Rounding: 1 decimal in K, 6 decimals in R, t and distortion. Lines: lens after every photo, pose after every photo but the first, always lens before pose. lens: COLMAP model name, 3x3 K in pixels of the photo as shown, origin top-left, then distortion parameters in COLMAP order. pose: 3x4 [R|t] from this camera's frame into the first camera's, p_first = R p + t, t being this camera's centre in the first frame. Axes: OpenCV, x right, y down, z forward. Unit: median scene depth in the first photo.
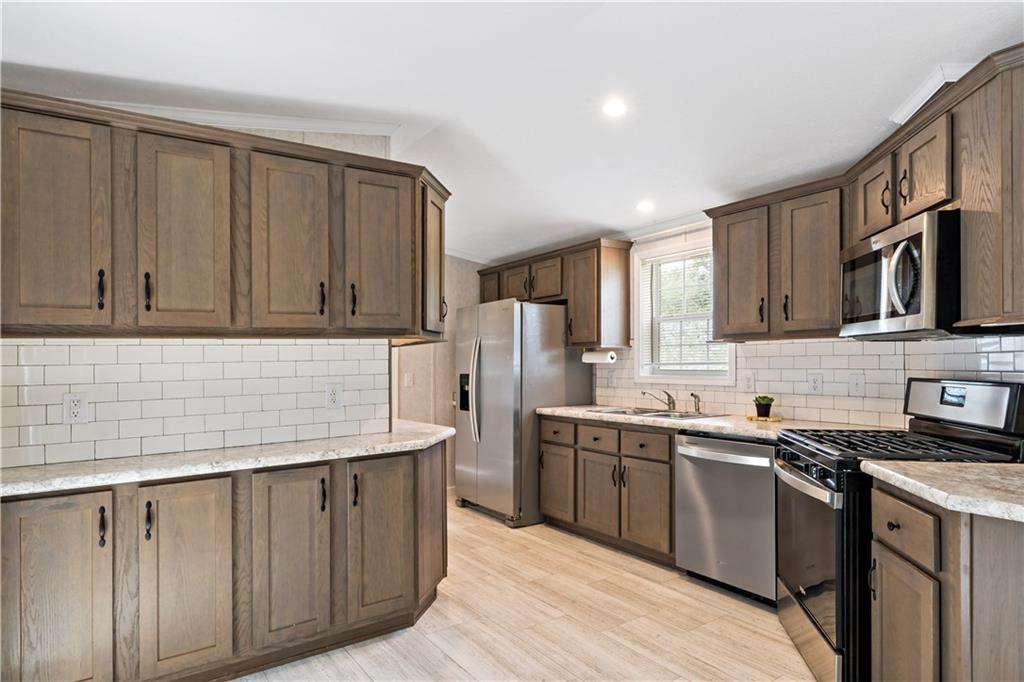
lens RADIAL K [[590.1, 0, 511.2], [0, 590.1, 358.3], [0, 0, 1]] dist [-0.000283, 0.001199]
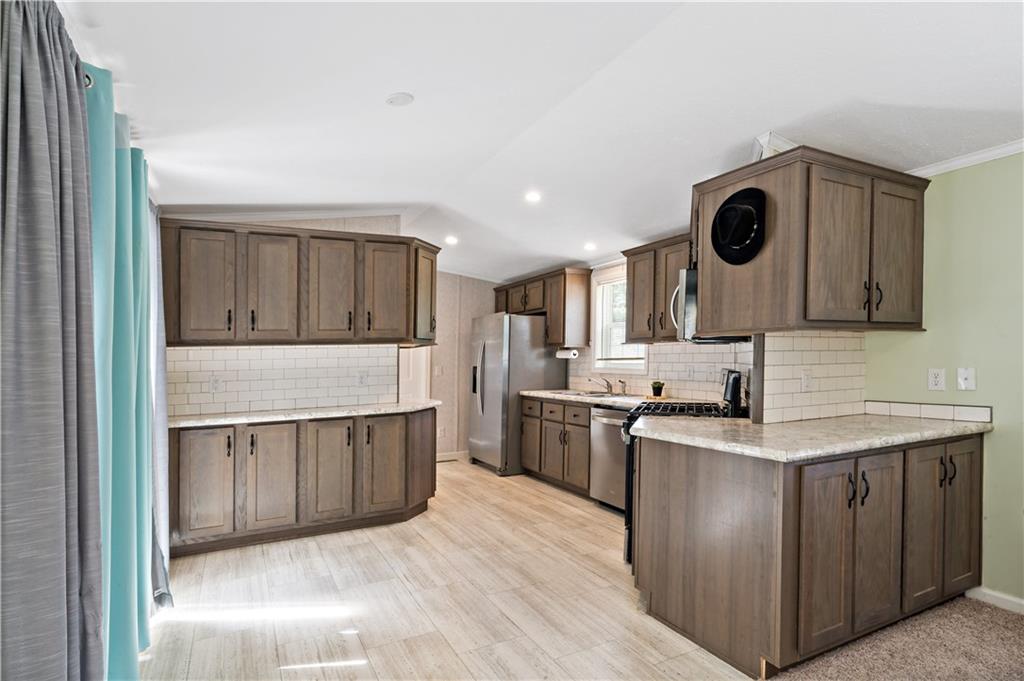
lens RADIAL K [[542.7, 0, 512.0], [0, 542.7, 340.5], [0, 0, 1]] dist [0.002850, 0.000475]
pose [[0.992195, -0.005197, -0.124591, 0.275161], [0.002285, 0.999721, -0.023505, -0.006070], [0.124678, 0.023037, 0.991930, -0.401043]]
